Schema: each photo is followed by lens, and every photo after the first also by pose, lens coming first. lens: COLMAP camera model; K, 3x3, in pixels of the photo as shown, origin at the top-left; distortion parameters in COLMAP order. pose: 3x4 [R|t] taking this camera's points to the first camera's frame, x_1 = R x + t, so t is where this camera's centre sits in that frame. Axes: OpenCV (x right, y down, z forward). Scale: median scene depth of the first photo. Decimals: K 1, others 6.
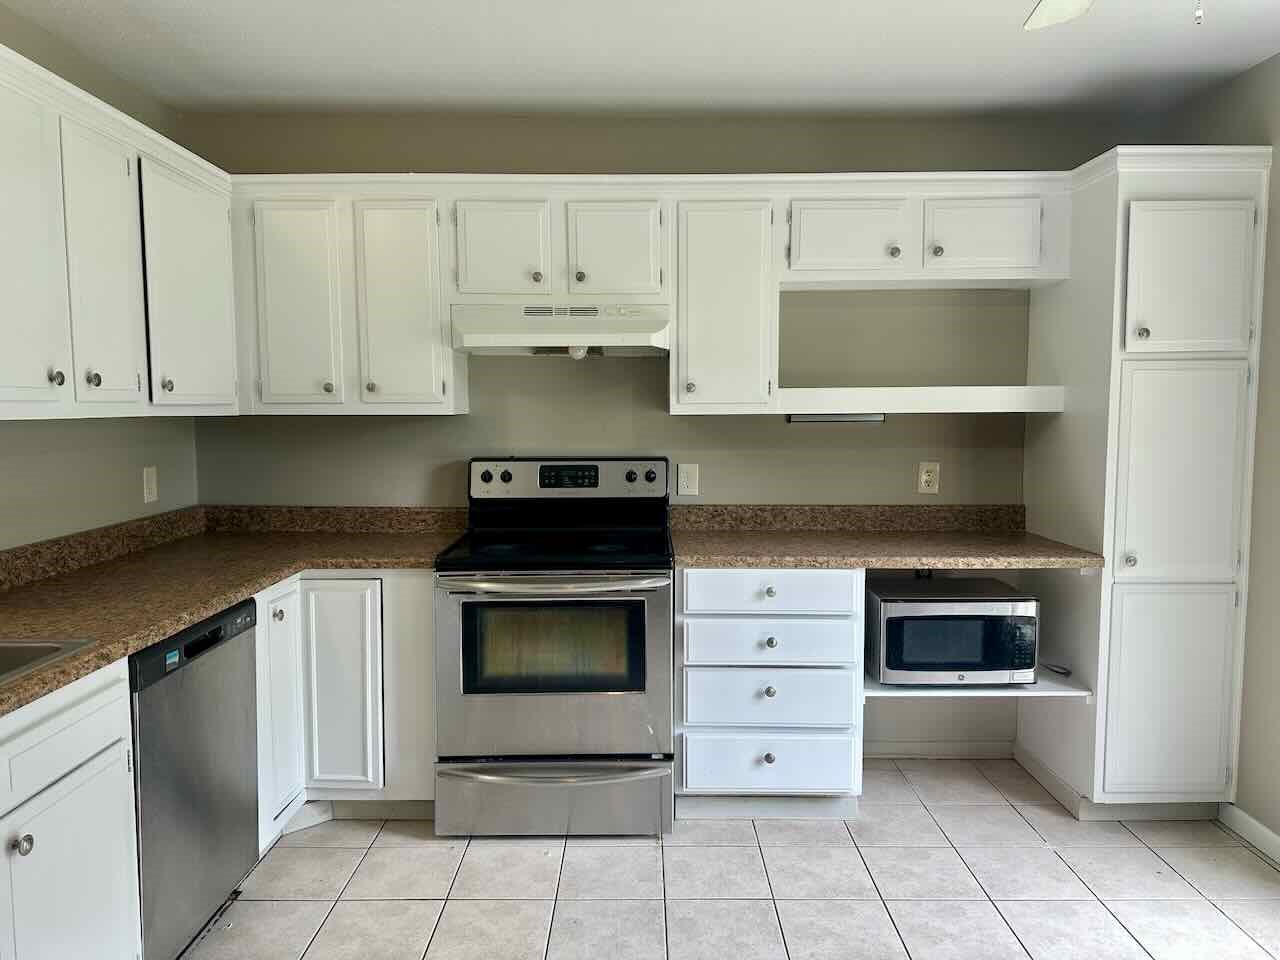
lens RADIAL K [[898.7, 0, 647.0], [0, 898.7, 477.6], [0, 0, 1]] dist [0.100636, -0.131264]
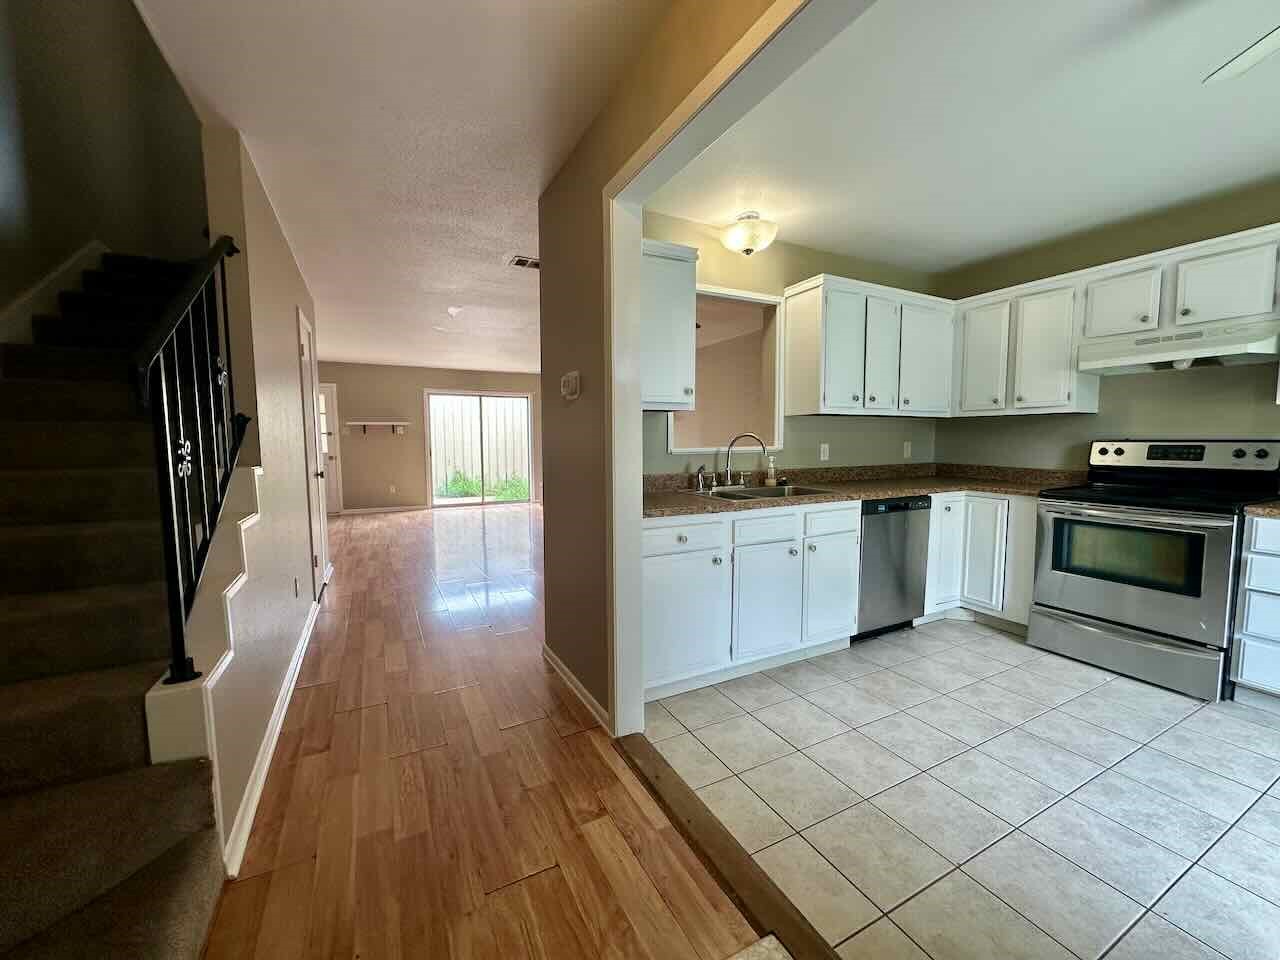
lens RADIAL K [[510.7, 0, 641.5], [0, 510.7, 477.7], [0, 0, 1]] dist [-0.002412, 0.000477]
pose [[0.458106, 0.069564, -0.886171, 0.285838], [-0.067103, 0.996795, 0.043559, 0.069868], [0.886361, 0.039510, 0.461306, -0.154899]]
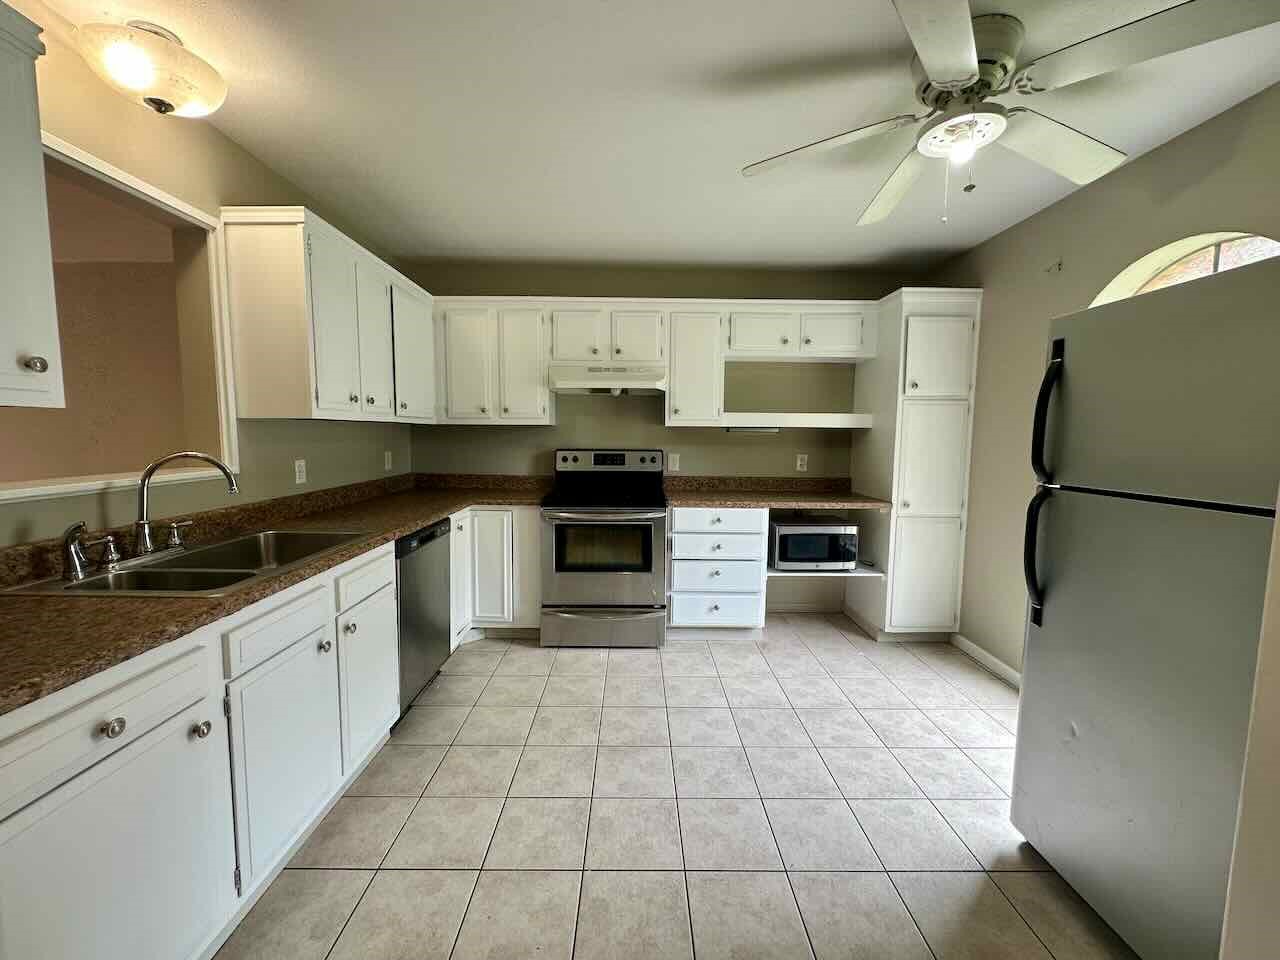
lens RADIAL K [[510.7, 0, 641.5], [0, 510.7, 477.7], [0, 0, 1]] dist [-0.002412, 0.000477]
pose [[0.999886, 0.010980, 0.010384, -0.035320], [-0.011074, 0.999898, 0.009014, 0.029842], [-0.010284, -0.009128, 0.999905, -0.059270]]
